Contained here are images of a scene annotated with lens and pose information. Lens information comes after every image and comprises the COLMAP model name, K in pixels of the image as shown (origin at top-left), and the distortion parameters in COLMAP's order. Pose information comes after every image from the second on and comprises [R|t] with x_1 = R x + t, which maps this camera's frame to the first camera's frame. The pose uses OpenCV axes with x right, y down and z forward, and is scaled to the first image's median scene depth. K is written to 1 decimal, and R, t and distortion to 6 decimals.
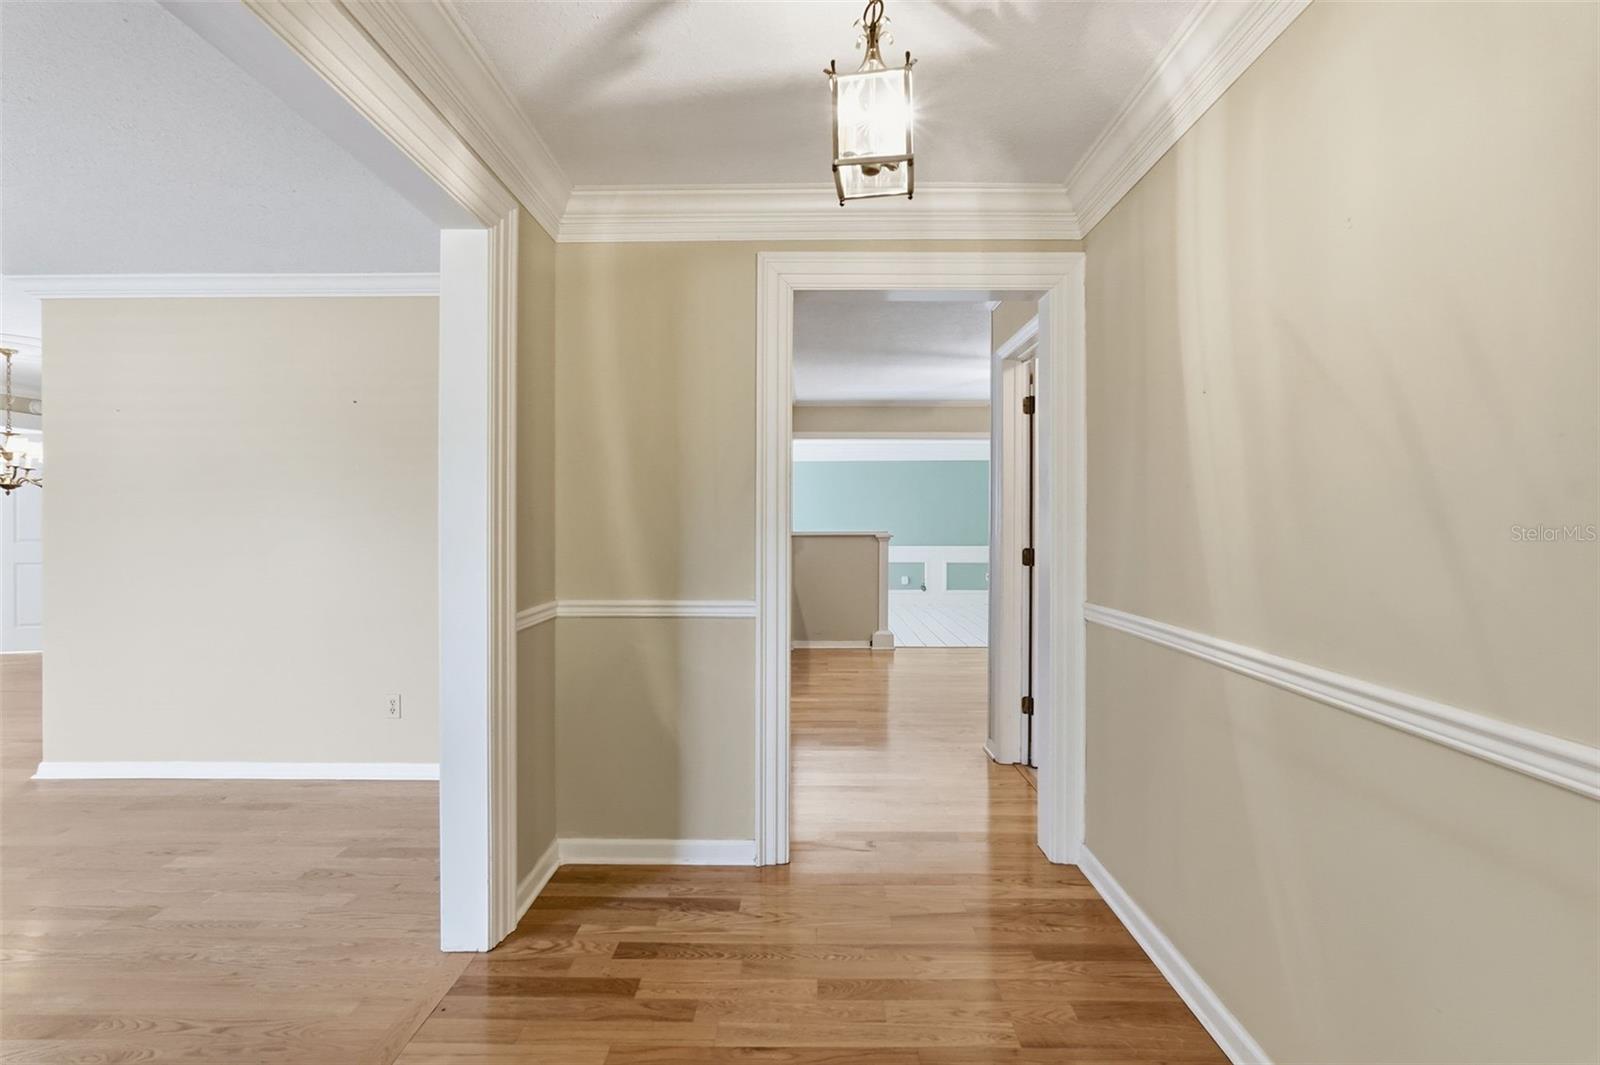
lens RADIAL K [[705.3, 0, 801.8], [0, 705.3, 527.9], [0, 0, 1]] dist [0.001534, 0.000117]
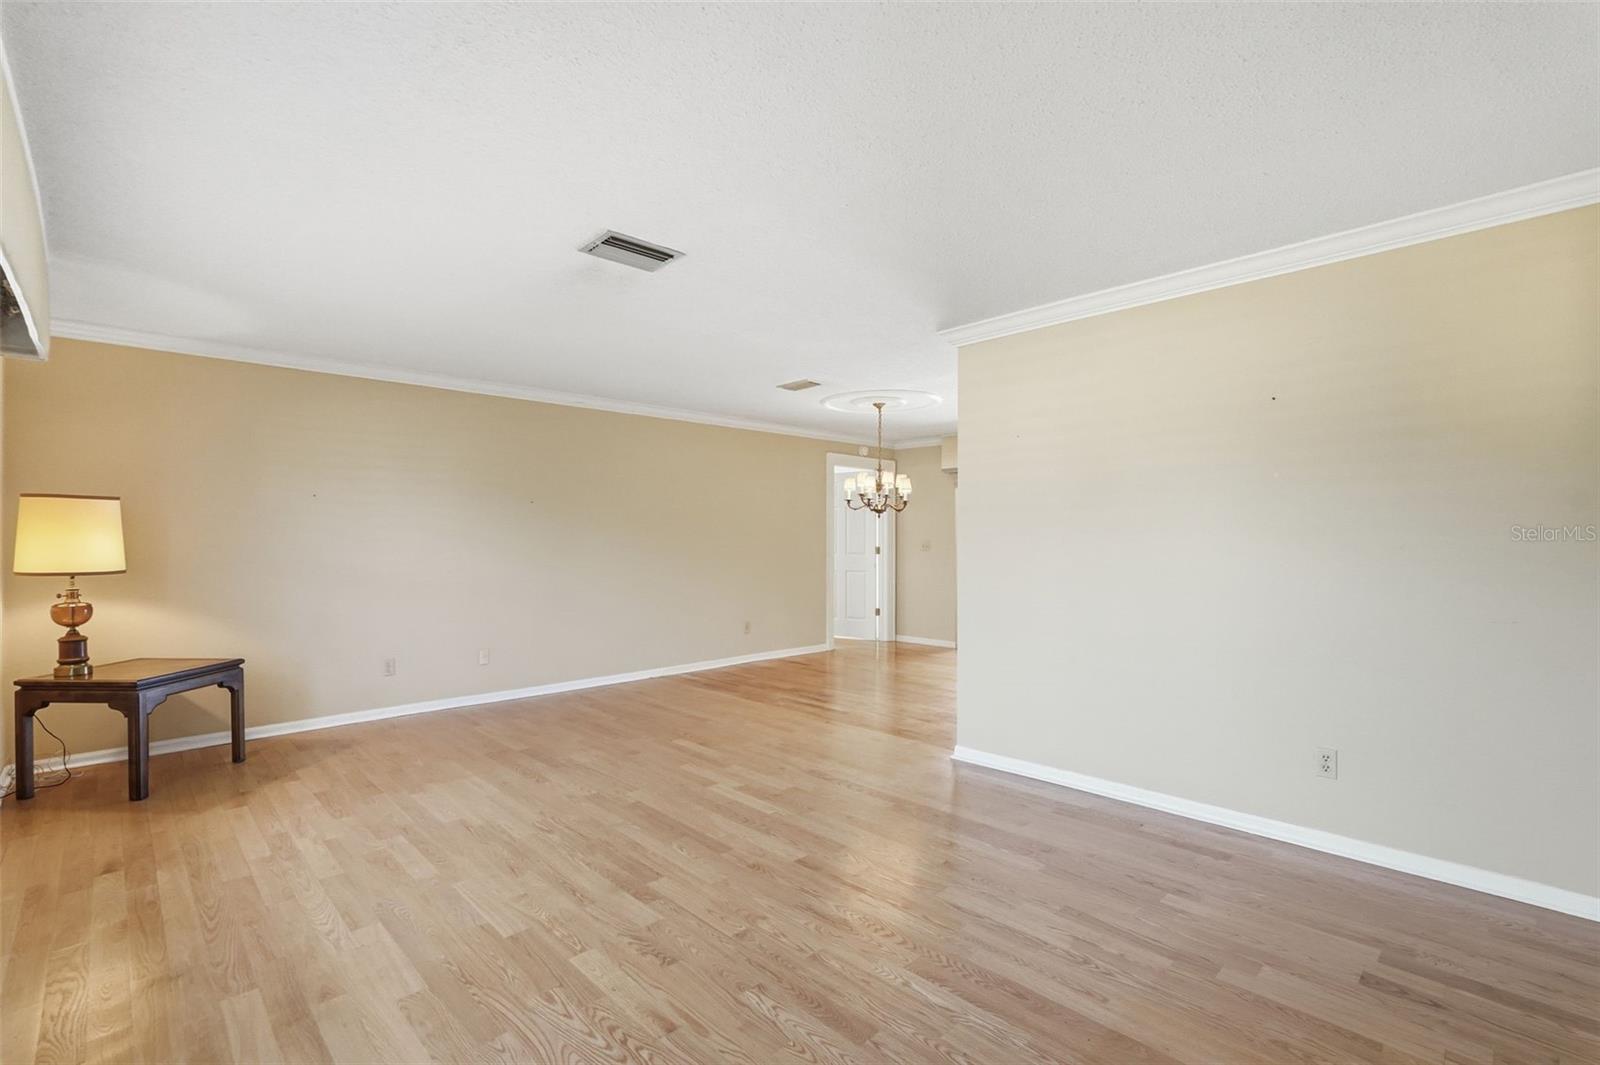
lens RADIAL K [[711.1, 0, 804.9], [0, 711.1, 540.9], [0, 0, 1]] dist [-0.000165, 0.001032]
pose [[0.716270, -0.000260, -0.697823, -0.471818], [-0.004046, 0.999982, -0.004526, 0.001828], [0.697811, 0.006065, 0.716256, -0.015876]]
